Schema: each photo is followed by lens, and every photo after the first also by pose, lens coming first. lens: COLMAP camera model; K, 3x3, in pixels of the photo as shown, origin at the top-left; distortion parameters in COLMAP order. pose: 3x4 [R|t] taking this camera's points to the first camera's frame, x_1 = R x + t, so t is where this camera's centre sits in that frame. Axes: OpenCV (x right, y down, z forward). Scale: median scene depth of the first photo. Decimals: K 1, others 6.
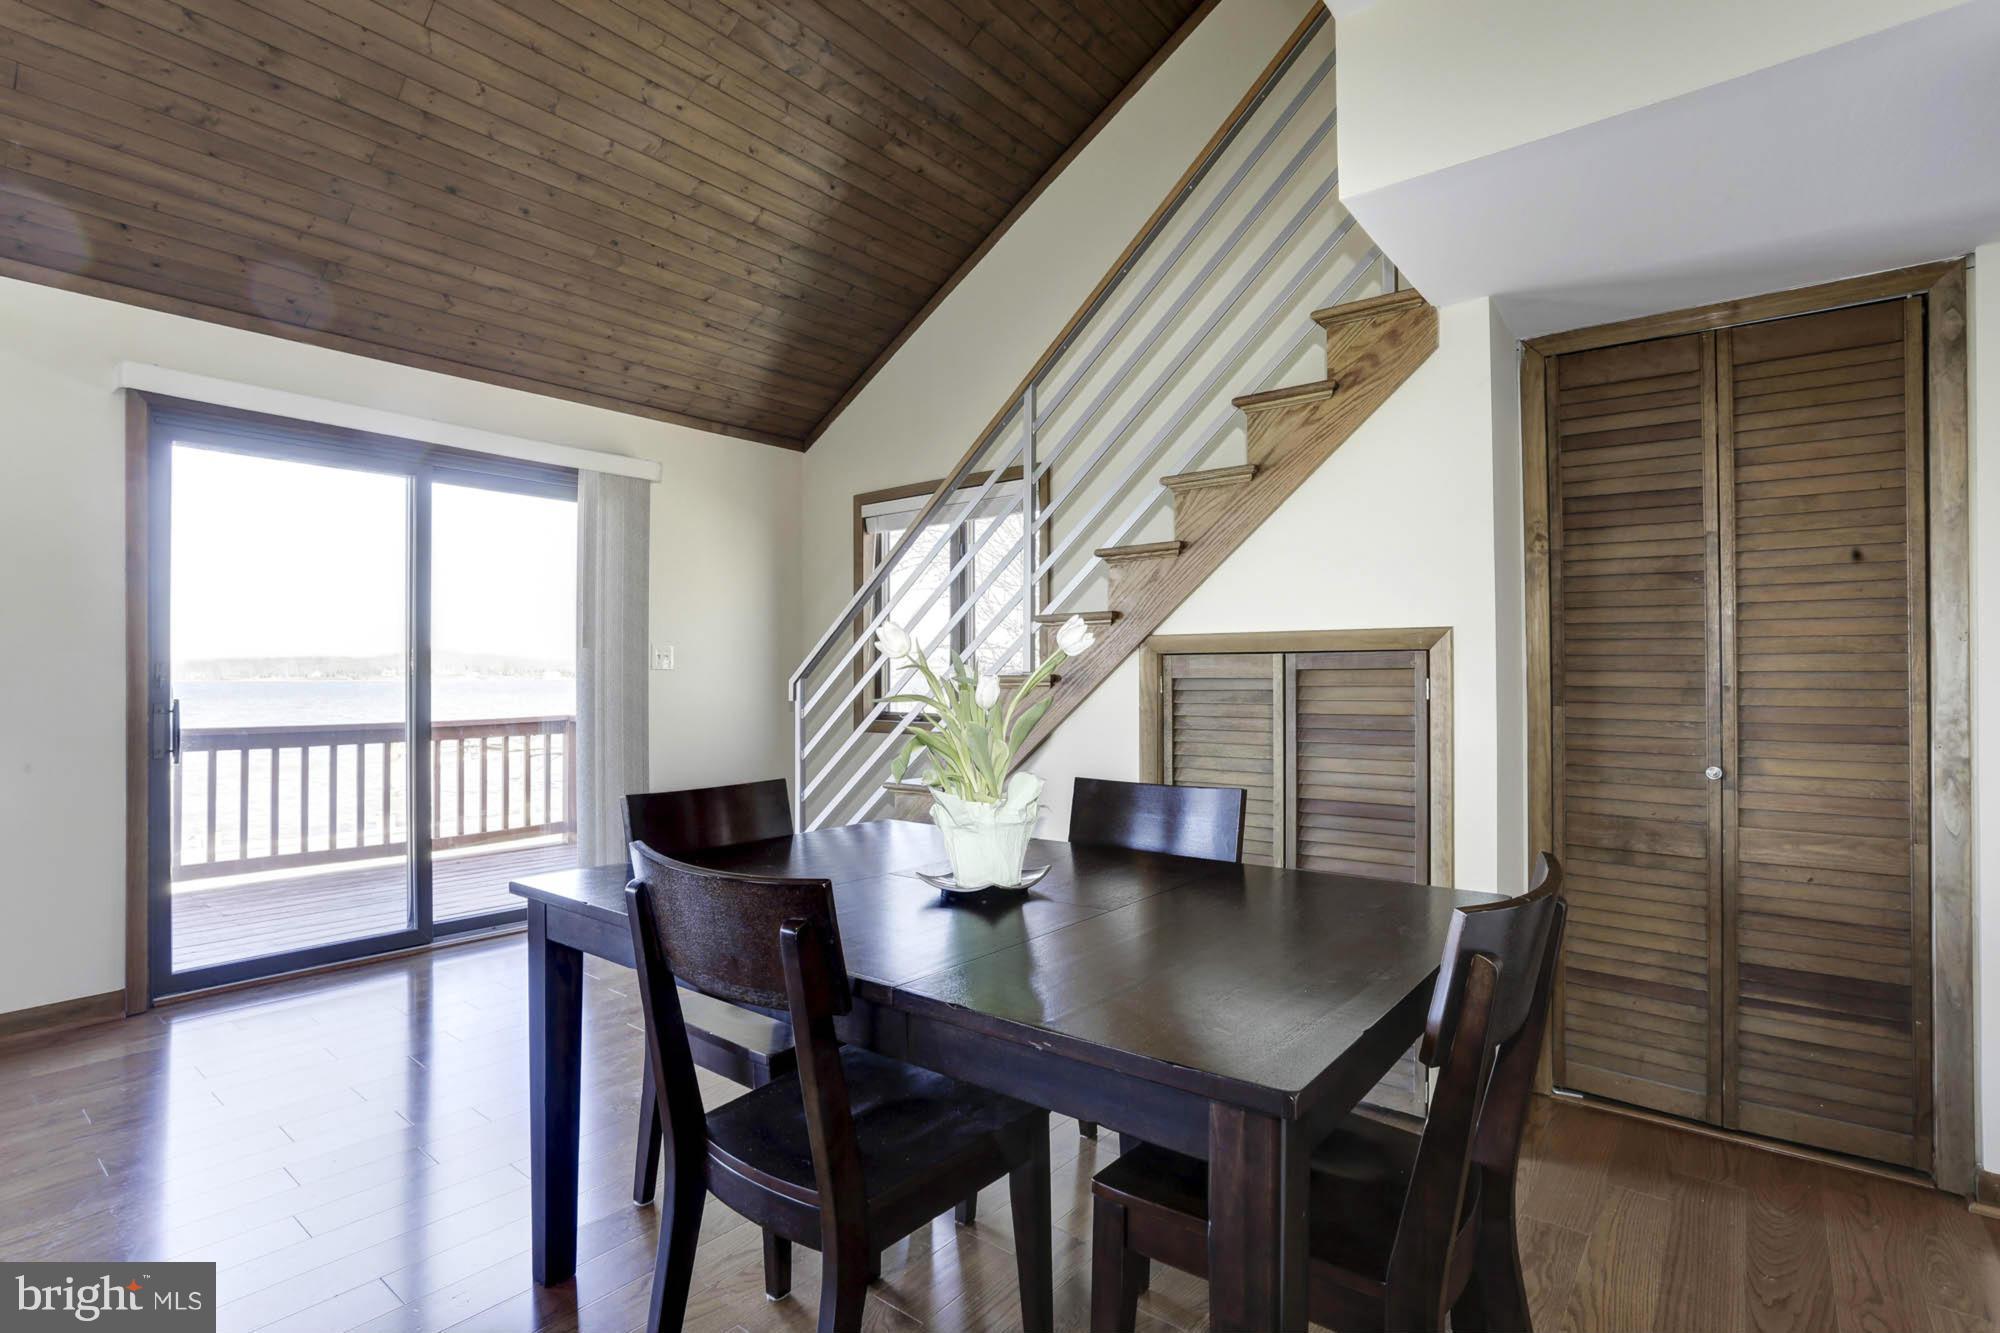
lens RADIAL K [[974.9, 0, 1000.0], [0, 974.9, 666.5], [0, 0, 1]] dist [-0.003223, 0.007831]
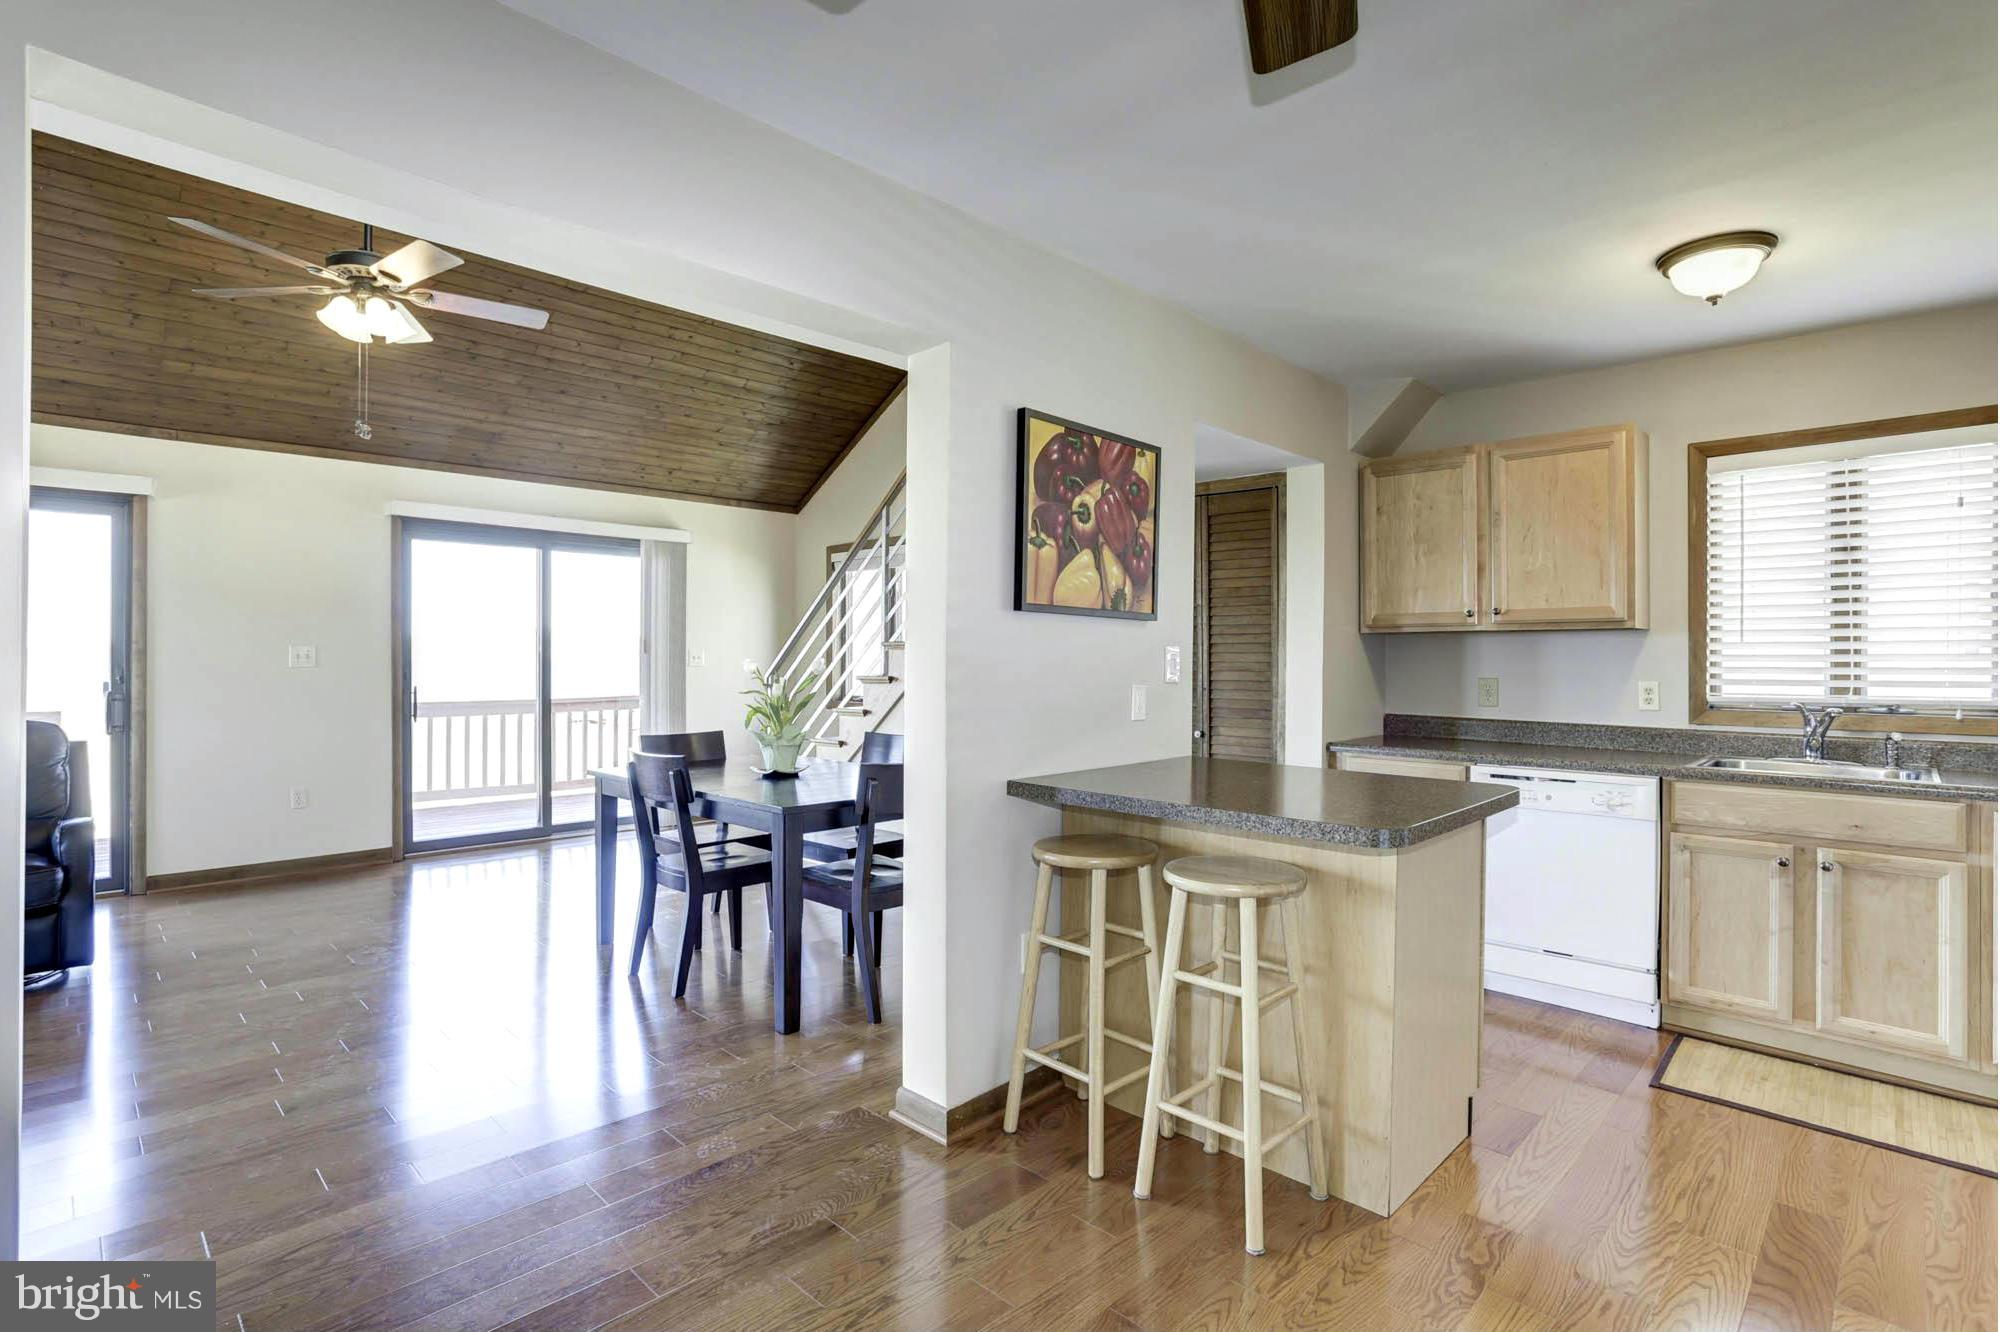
lens RADIAL K [[933.2, 0, 968.8], [0, 933.2, 657.8], [0, 0, 1]] dist [0.000312, 0.007400]
pose [[0.994319, 0.004024, -0.106362, 0.327806], [-0.003189, 0.999963, 0.008021, -0.033652], [0.106390, -0.007637, 0.994295, -0.565786]]
